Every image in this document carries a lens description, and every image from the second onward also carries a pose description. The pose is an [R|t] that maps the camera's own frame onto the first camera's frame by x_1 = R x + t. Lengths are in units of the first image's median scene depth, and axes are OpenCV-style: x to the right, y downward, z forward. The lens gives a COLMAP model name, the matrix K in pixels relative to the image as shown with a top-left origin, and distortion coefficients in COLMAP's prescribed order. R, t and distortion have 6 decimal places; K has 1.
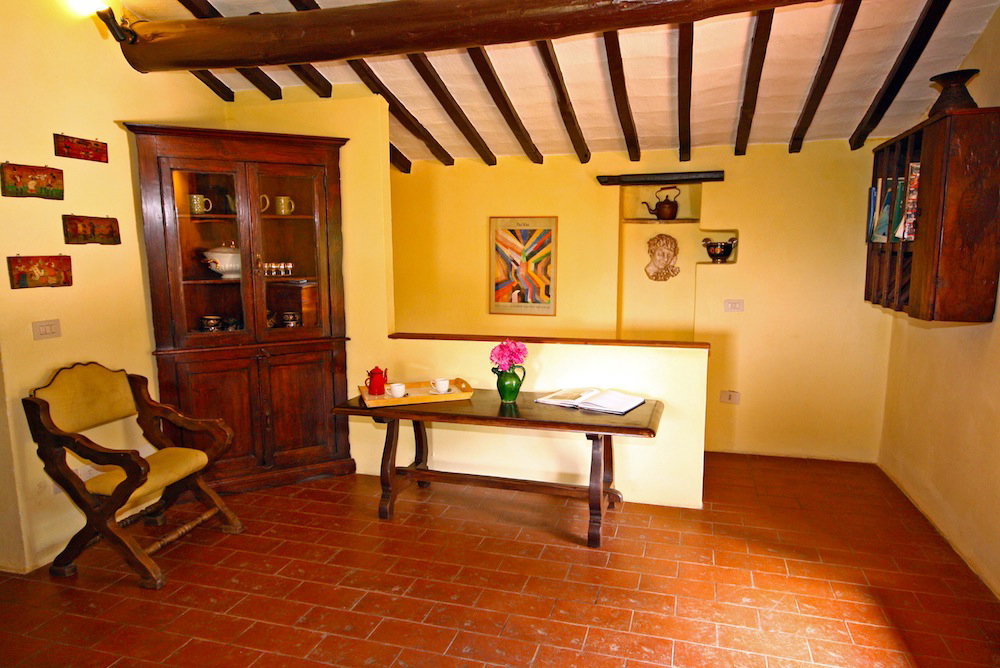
lens RADIAL K [[643.8, 0, 500.0], [0, 643.8, 334.0], [0, 0, 1]] dist [0.030271, 0.000267]
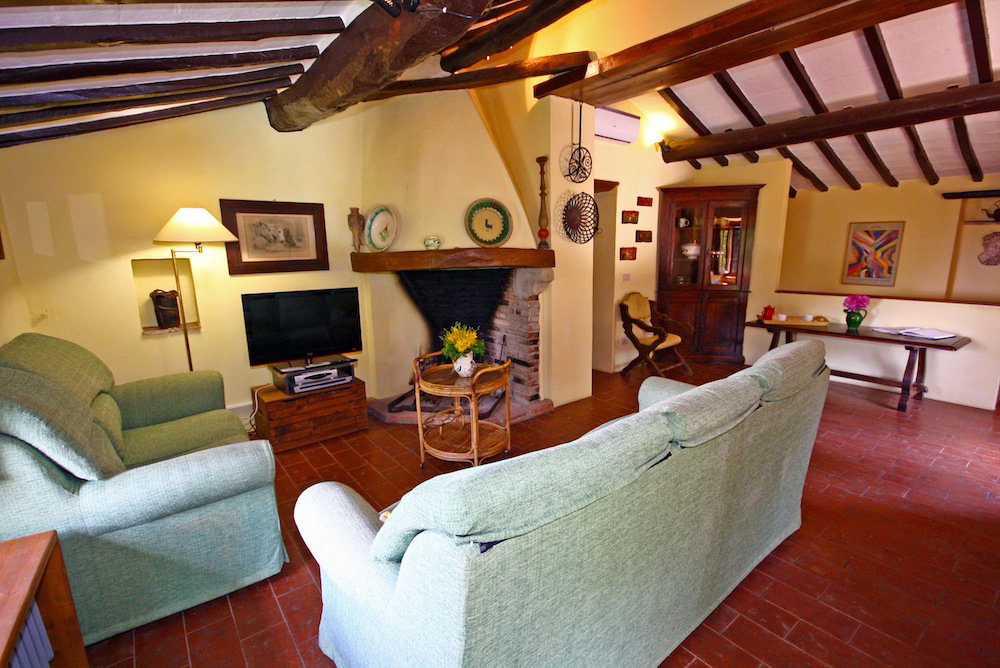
lens RADIAL K [[464.4, 0, 513.6], [0, 464.4, 338.7], [0, 0, 1]] dist [0.025875, -0.016125]
pose [[0.823700, 0.108315, -0.556584, -0.032673], [-0.072015, 0.993620, 0.086790, 0.081470], [0.562433, -0.031406, 0.826246, -0.568191]]
